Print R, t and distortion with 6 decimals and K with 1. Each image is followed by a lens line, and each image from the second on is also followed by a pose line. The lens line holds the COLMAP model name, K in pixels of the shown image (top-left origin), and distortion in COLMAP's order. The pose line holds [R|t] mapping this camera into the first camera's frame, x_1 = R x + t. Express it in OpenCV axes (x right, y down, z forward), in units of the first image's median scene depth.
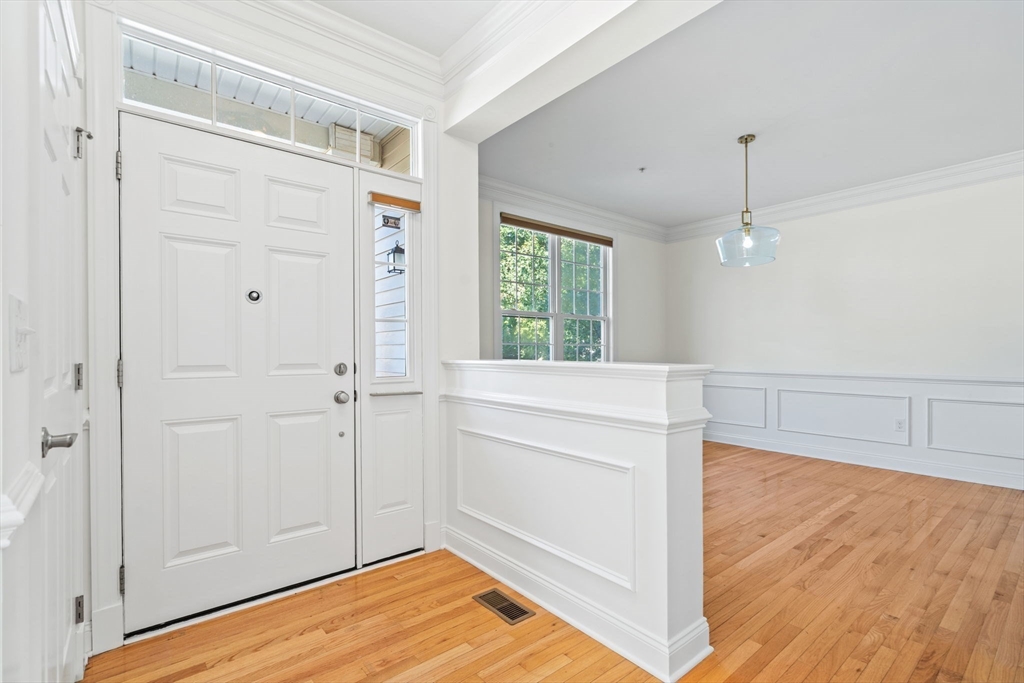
lens RADIAL K [[474.5, 0, 510.1], [0, 474.5, 350.1], [0, 0, 1]] dist [-0.004959, 0.002275]
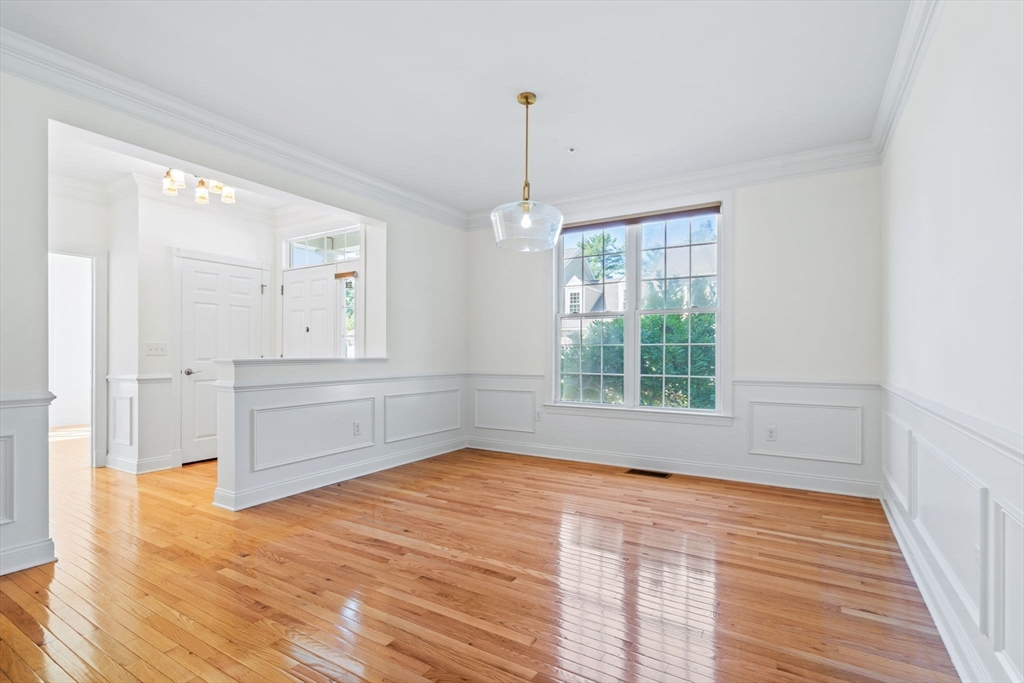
lens RADIAL K [[474.5, 0, 507.7], [0, 474.5, 346.4], [0, 0, 1]] dist [-0.004959, 0.002275]
pose [[0.338029, -0.013660, -0.941037, 1.682726], [-0.000205, 0.999894, -0.014588, 0.006091], [0.941136, 0.005124, 0.337990, 0.911097]]
